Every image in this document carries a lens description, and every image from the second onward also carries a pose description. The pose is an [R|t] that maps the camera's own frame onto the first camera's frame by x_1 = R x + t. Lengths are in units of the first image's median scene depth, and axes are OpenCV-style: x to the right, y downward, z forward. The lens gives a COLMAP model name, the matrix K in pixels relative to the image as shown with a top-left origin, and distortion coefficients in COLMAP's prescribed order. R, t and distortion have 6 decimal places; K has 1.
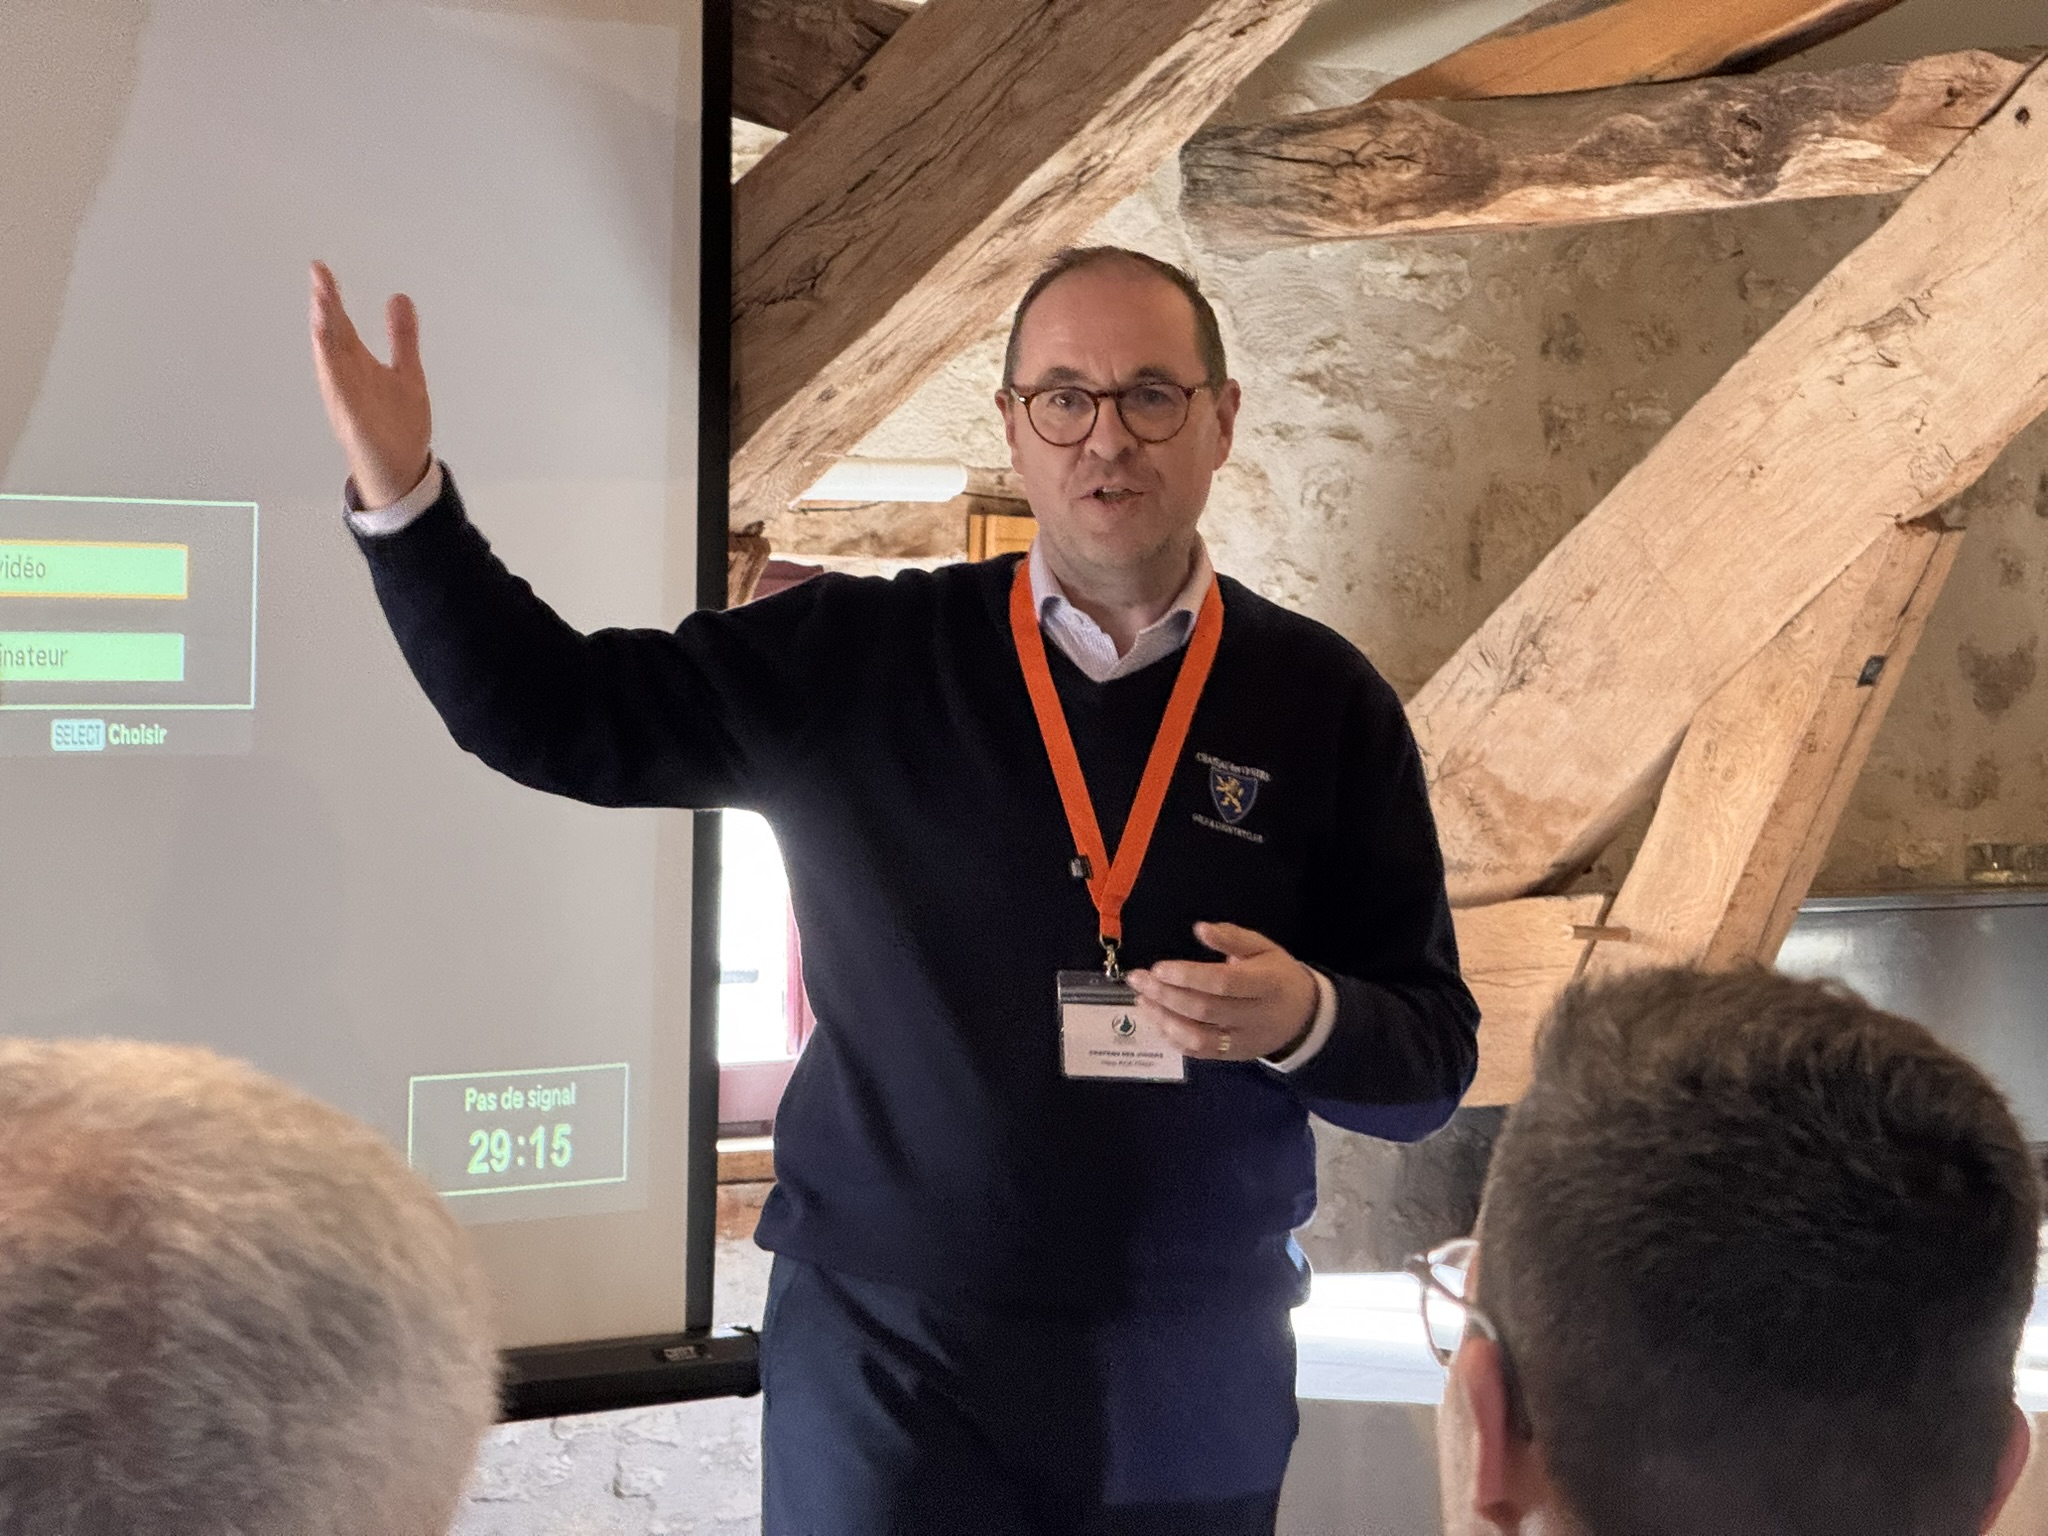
lens RADIAL K [[7184.6, 0, 1022.2], [0, 7184.6, 769.1], [0, 0, 1]] dist [0.520420, 0.000000]
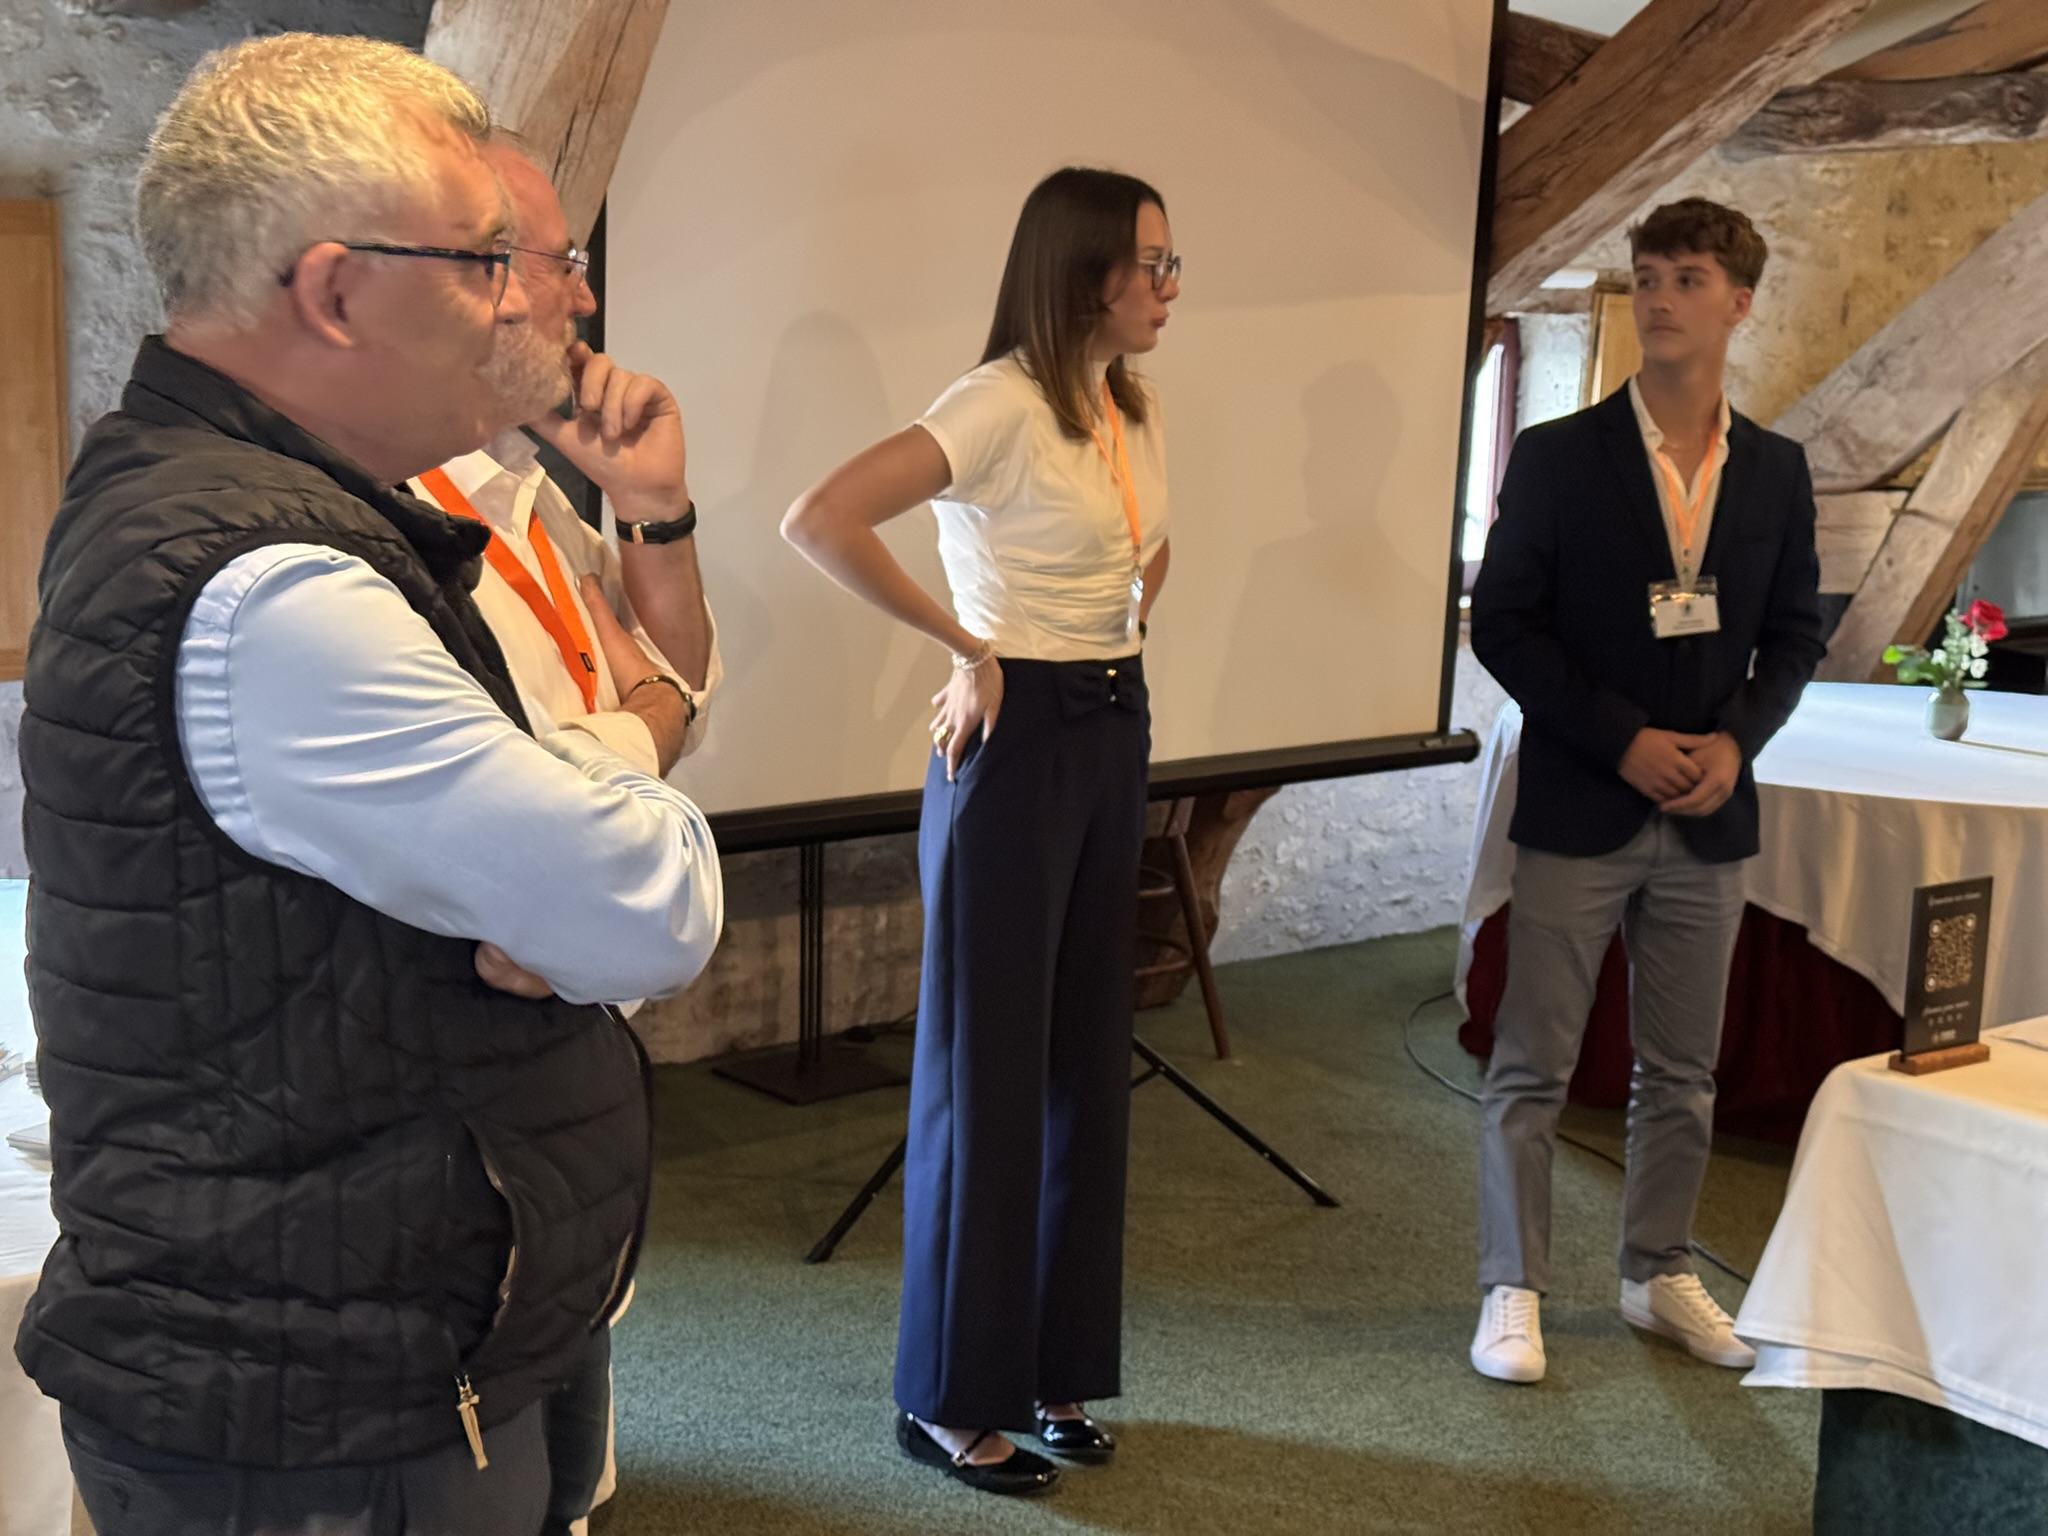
lens RADIAL K [[2857.8, 0, 1004.3], [0, 2857.8, 759.1], [0, 0, 1]] dist [0.087421, 0.000000]
pose [[0.981905, 0.062075, -0.178914, -0.017327], [-0.034820, 0.987823, 0.151636, -0.022503], [0.186148, -0.142662, 0.972109, 0.170784]]
